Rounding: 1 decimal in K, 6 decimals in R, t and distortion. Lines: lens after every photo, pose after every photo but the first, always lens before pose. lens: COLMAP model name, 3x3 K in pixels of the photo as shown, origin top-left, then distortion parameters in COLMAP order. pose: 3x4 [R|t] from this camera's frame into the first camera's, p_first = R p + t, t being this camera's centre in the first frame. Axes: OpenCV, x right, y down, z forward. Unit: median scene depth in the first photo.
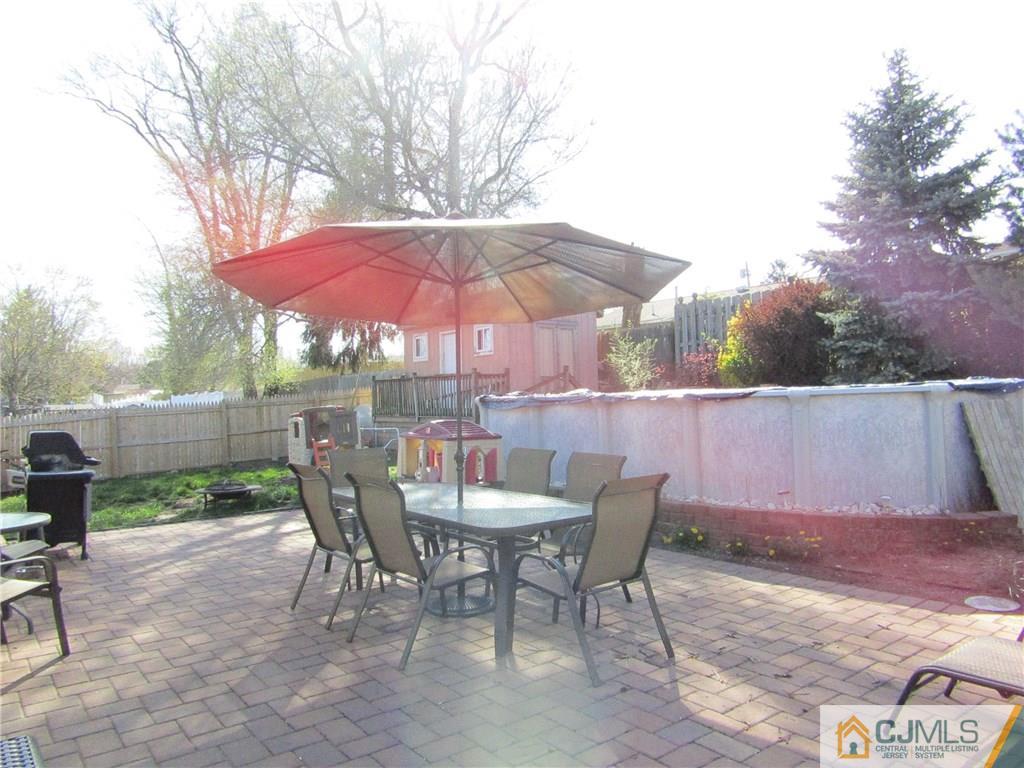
lens RADIAL K [[723.0, 0, 513.6], [0, 723.0, 382.0], [0, 0, 1]] dist [-0.007286, 0.009859]
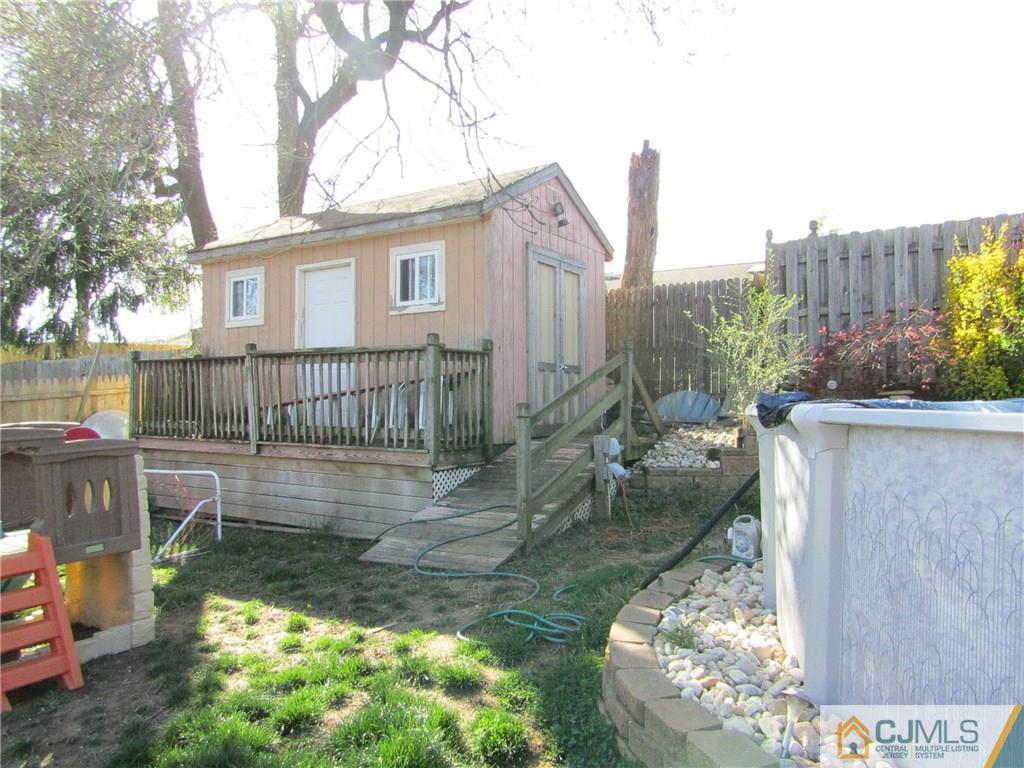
lens RADIAL K [[723.0, 0, 508.0], [0, 723.0, 390.9], [0, 0, 1]] dist [-0.007286, 0.009859]
pose [[0.939599, 0.027880, 0.341140, -0.131000], [-0.029512, 0.999564, -0.000404, 0.010945], [-0.341002, -0.009688, 0.940013, 0.494473]]
